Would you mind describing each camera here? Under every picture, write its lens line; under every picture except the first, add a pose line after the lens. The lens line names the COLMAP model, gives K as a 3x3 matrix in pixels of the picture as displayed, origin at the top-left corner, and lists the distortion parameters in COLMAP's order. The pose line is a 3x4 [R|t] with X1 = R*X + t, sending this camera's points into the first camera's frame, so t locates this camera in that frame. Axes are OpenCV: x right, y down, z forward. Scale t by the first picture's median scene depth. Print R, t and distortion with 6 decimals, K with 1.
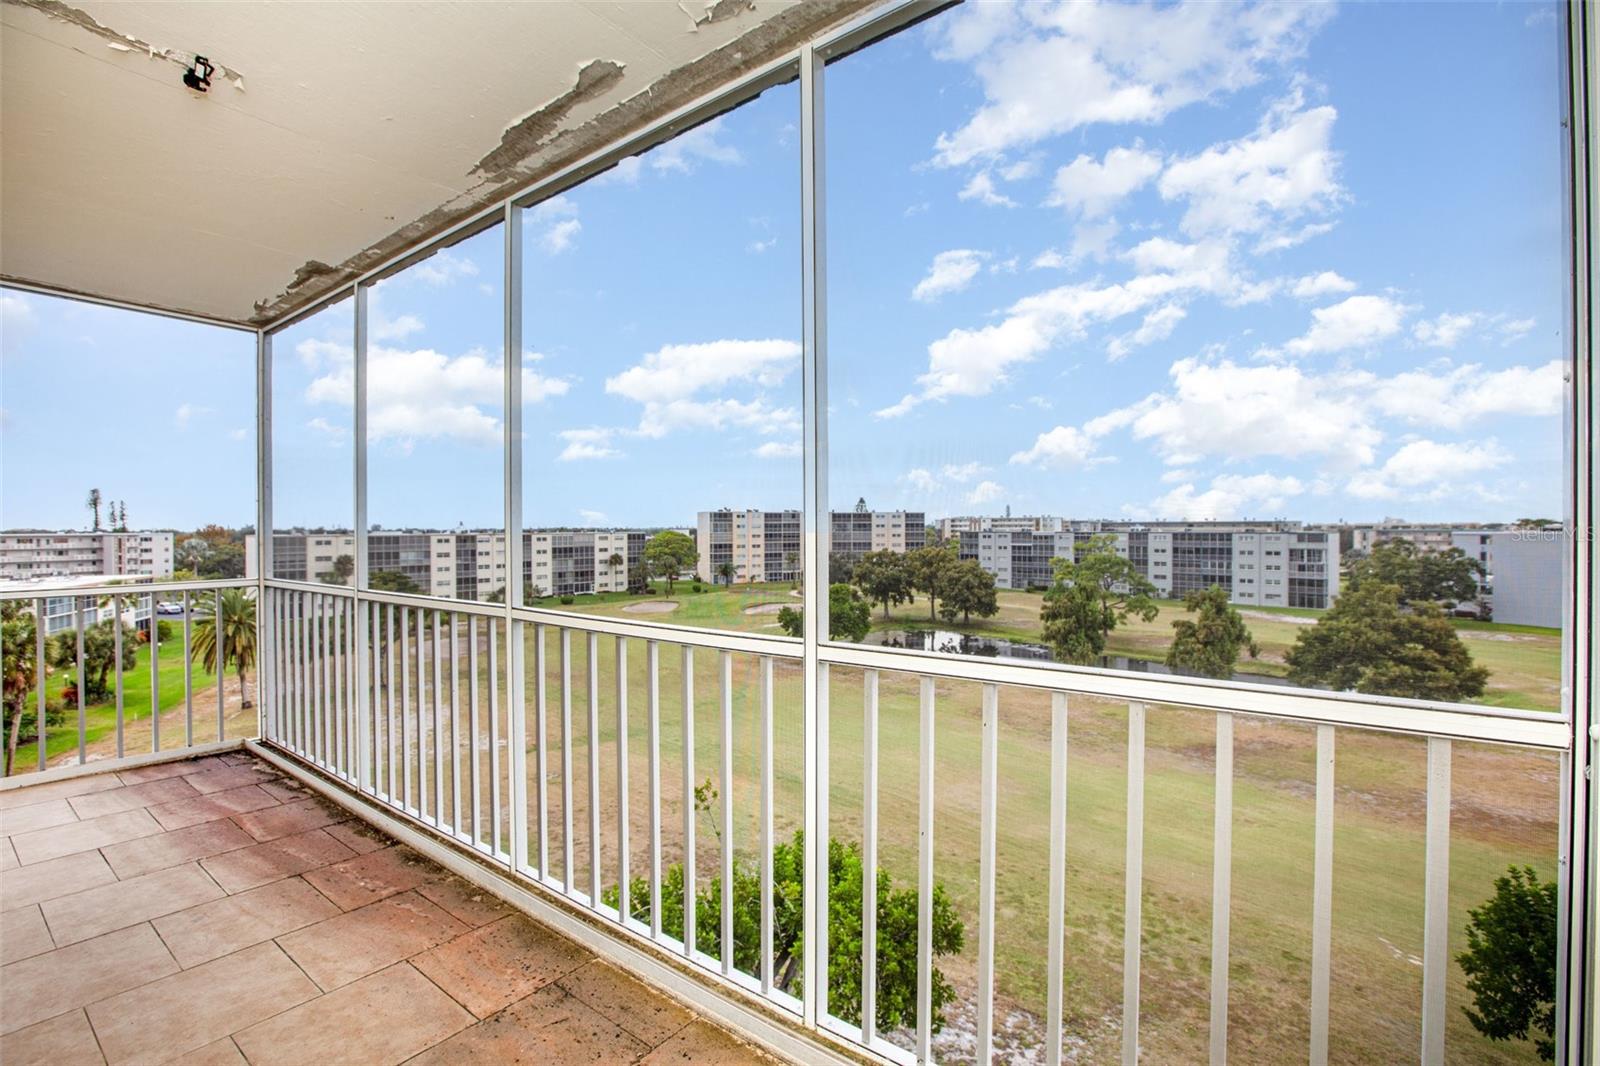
lens RADIAL K [[732.9, 0, 799.0], [0, 732.9, 528.8], [0, 0, 1]] dist [-0.040425, 0.012593]
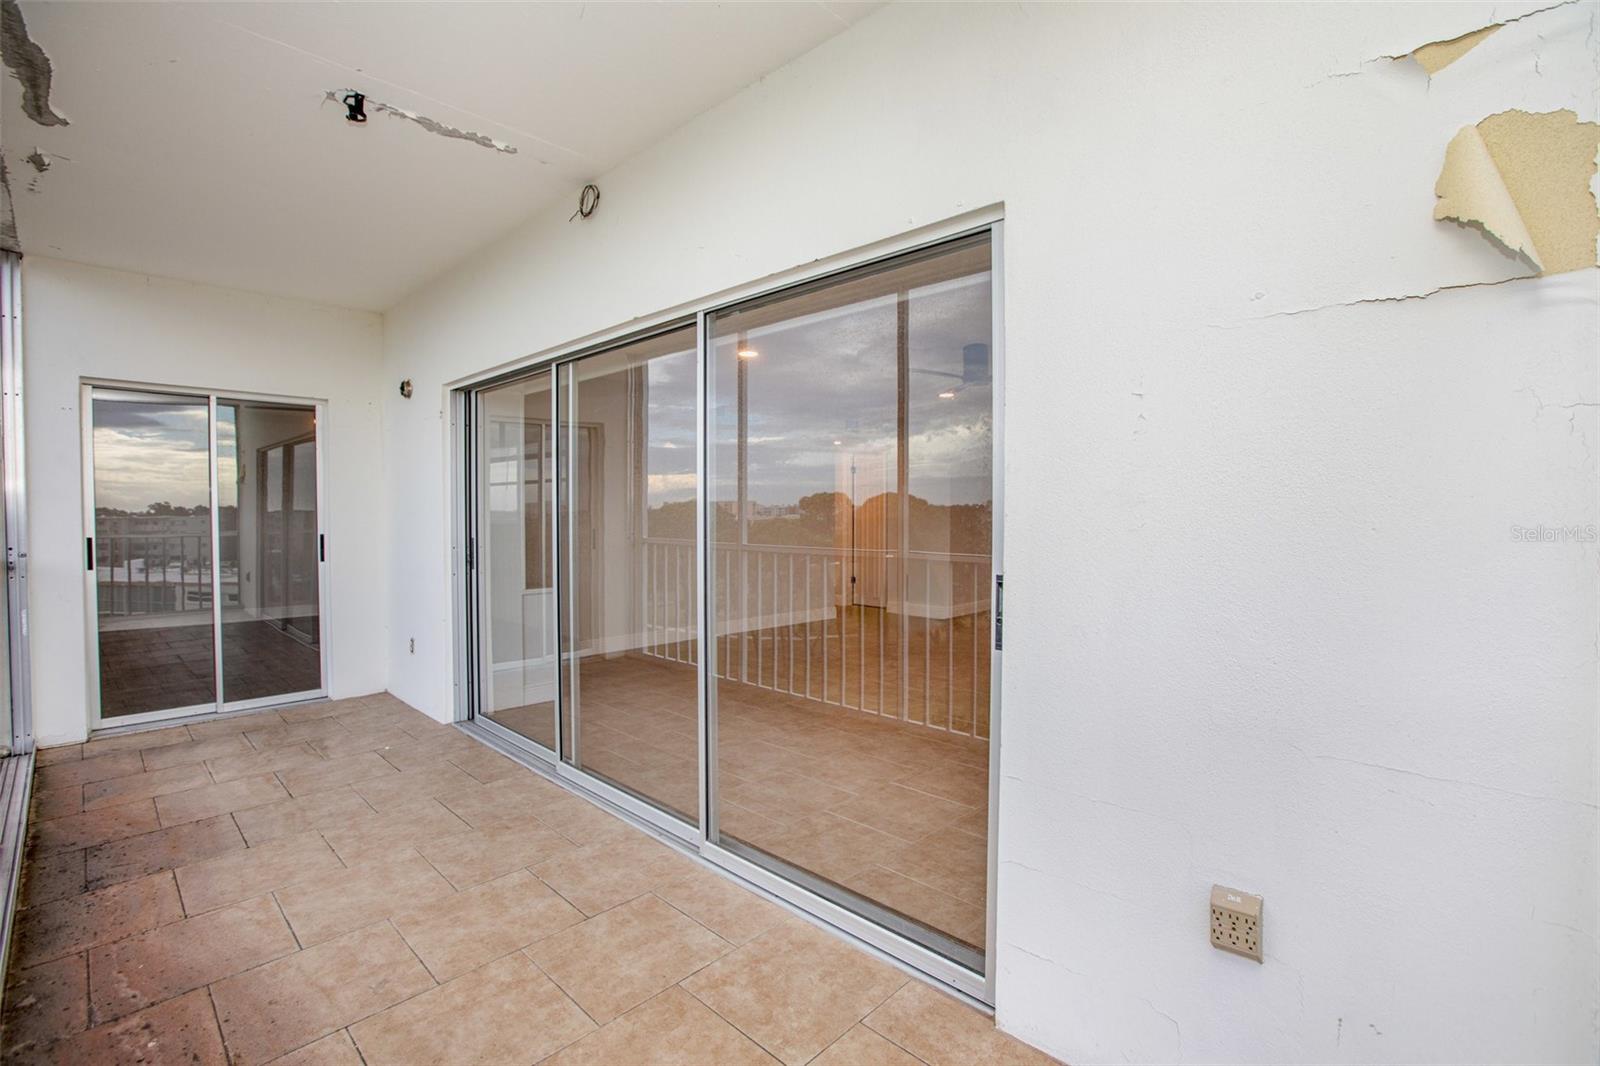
lens RADIAL K [[732.9, 0, 799.0], [0, 732.9, 528.8], [0, 0, 1]] dist [-0.040425, 0.012593]
pose [[-0.992945, 0.001111, 0.118567, -1.652967], [0.002584, 0.999921, 0.012267, 0.043746], [-0.118544, 0.012487, -0.992870, 2.044860]]
